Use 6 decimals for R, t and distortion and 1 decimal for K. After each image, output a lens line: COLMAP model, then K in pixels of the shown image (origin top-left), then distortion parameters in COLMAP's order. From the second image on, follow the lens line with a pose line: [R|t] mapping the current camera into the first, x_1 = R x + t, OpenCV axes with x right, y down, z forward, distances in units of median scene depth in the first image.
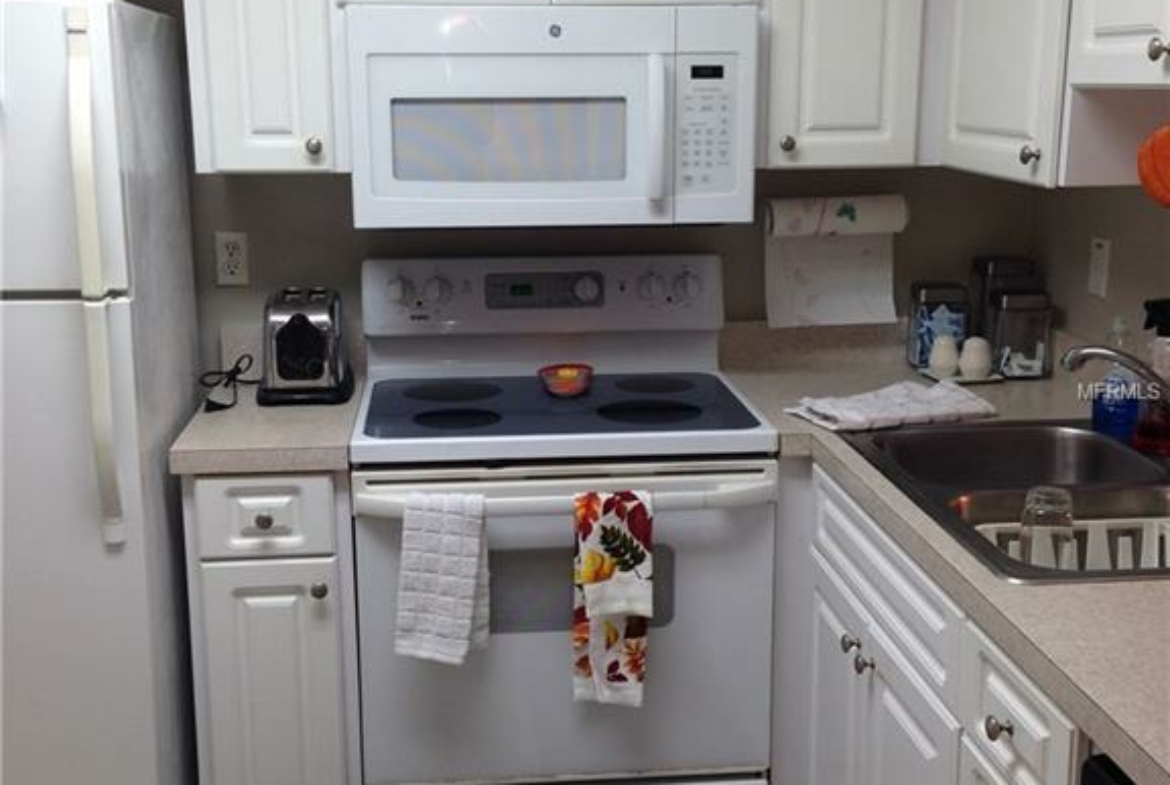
lens RADIAL K [[1445.5, 0, 586.5], [0, 1445.5, 388.7], [0, 0, 1]] dist [0.012497, 0.000000]
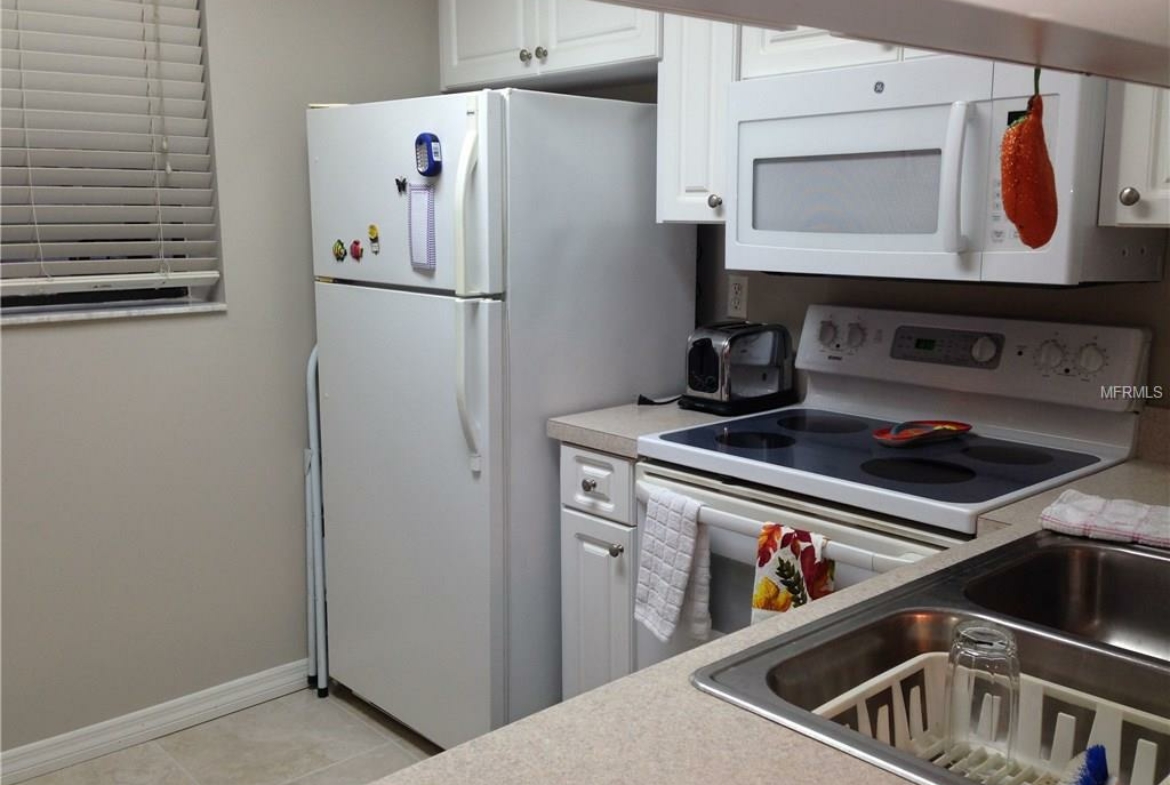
lens RADIAL K [[1078.5, 0, 584.2], [0, 1078.5, 390.8], [0, 0, 1]] dist [0.091528, 0.000000]
pose [[0.585222, 0.137080, -0.799202, 0.531628], [-0.168923, 0.984593, 0.045184, -0.034777], [0.793082, 0.108561, 0.599362, 0.404285]]
